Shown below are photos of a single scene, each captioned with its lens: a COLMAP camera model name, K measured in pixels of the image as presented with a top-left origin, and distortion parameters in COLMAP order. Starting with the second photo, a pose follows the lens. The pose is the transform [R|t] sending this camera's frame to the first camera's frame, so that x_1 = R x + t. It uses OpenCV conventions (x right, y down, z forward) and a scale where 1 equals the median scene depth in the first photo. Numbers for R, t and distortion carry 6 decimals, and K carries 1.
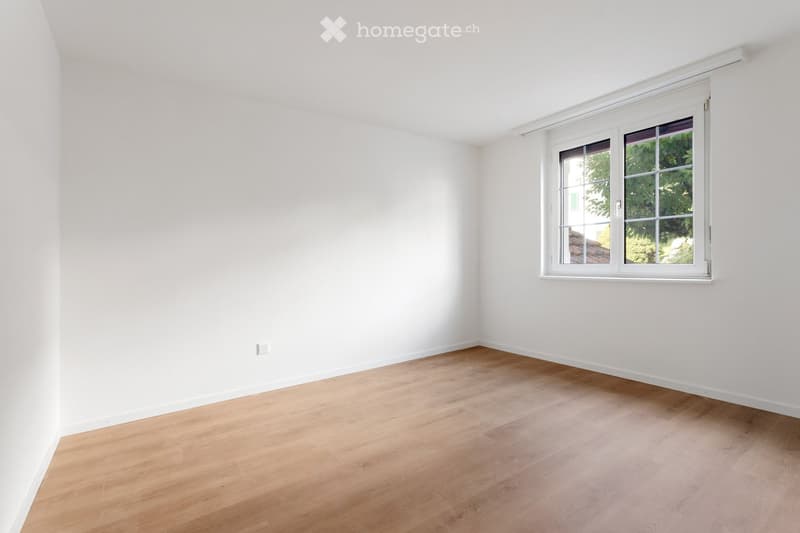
lens RADIAL K [[387.0, 0, 400.0], [0, 387.0, 266.5], [0, 0, 1]] dist [0.001185, 0.000102]
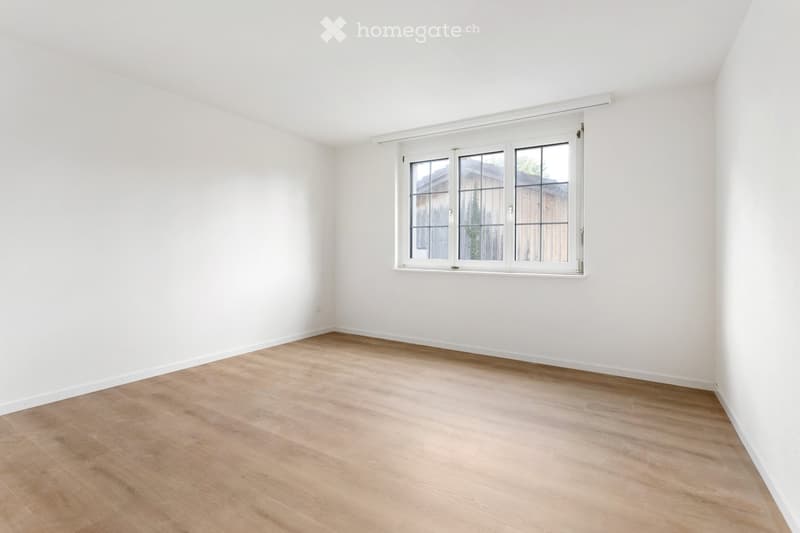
lens RADIAL K [[337.0, 0, 400.0], [0, 337.0, 266.5], [0, 0, 1]] dist [-0.000786, -0.000010]
pose [[0.898251, 0.014856, 0.439232, -0.123006], [-0.025990, 0.999475, 0.019346, -0.001052], [-0.438714, -0.028794, 0.898165, 0.167165]]
